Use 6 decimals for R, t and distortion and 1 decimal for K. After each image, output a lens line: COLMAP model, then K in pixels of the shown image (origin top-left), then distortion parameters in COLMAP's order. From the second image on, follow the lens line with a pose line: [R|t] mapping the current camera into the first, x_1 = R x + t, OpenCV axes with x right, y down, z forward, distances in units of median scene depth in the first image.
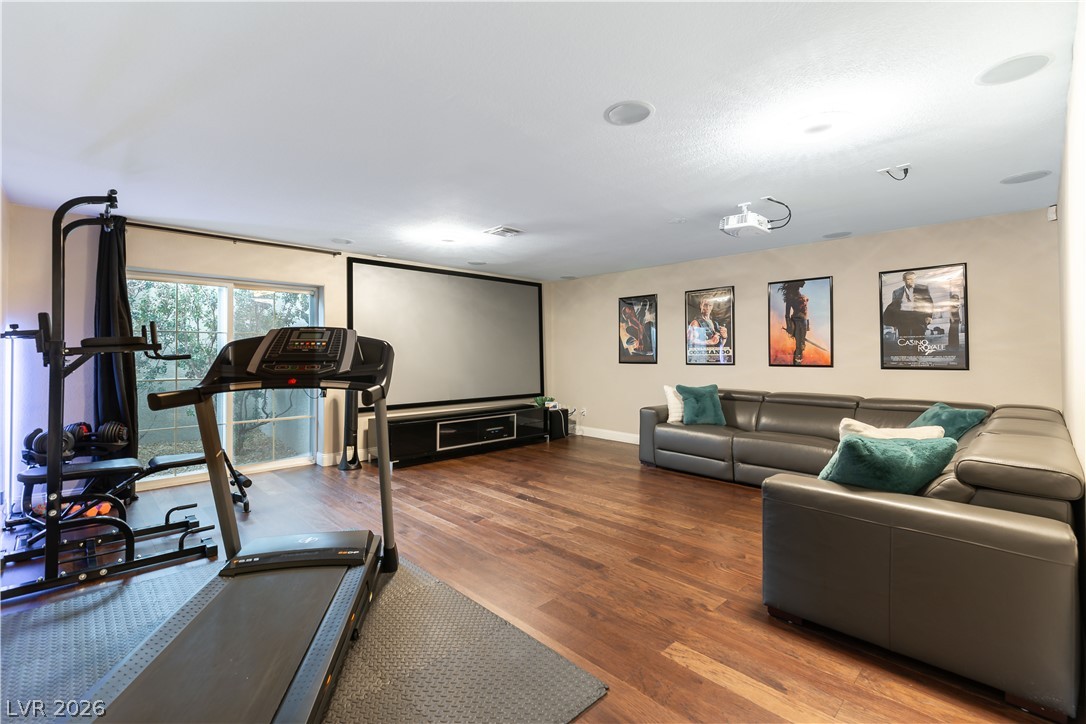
lens RADIAL K [[477.4, 0, 541.9], [0, 477.4, 354.9], [0, 0, 1]] dist [-0.001386, -0.000087]
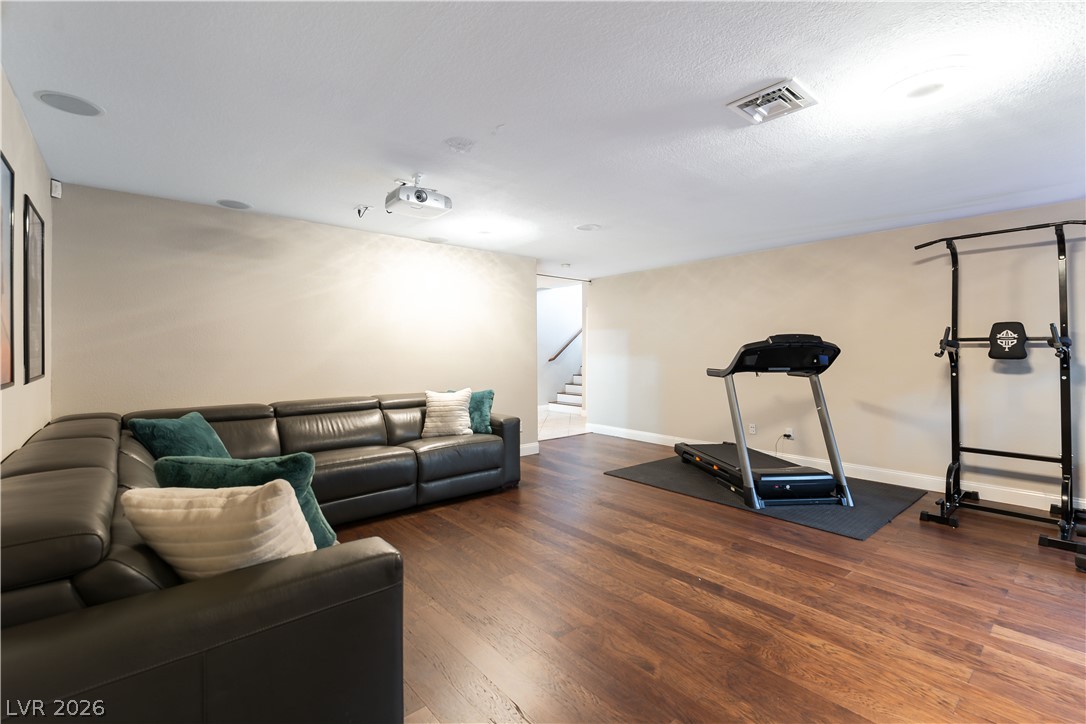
lens RADIAL K [[477.4, 0, 543.6], [0, 477.4, 353.7], [0, 0, 1]] dist [-0.001386, -0.000087]
pose [[-0.998321, 0.002214, 0.057883, 0.148808], [0.002702, 0.999961, 0.008353, -0.007378], [-0.057862, 0.008495, -0.998288, 1.731151]]
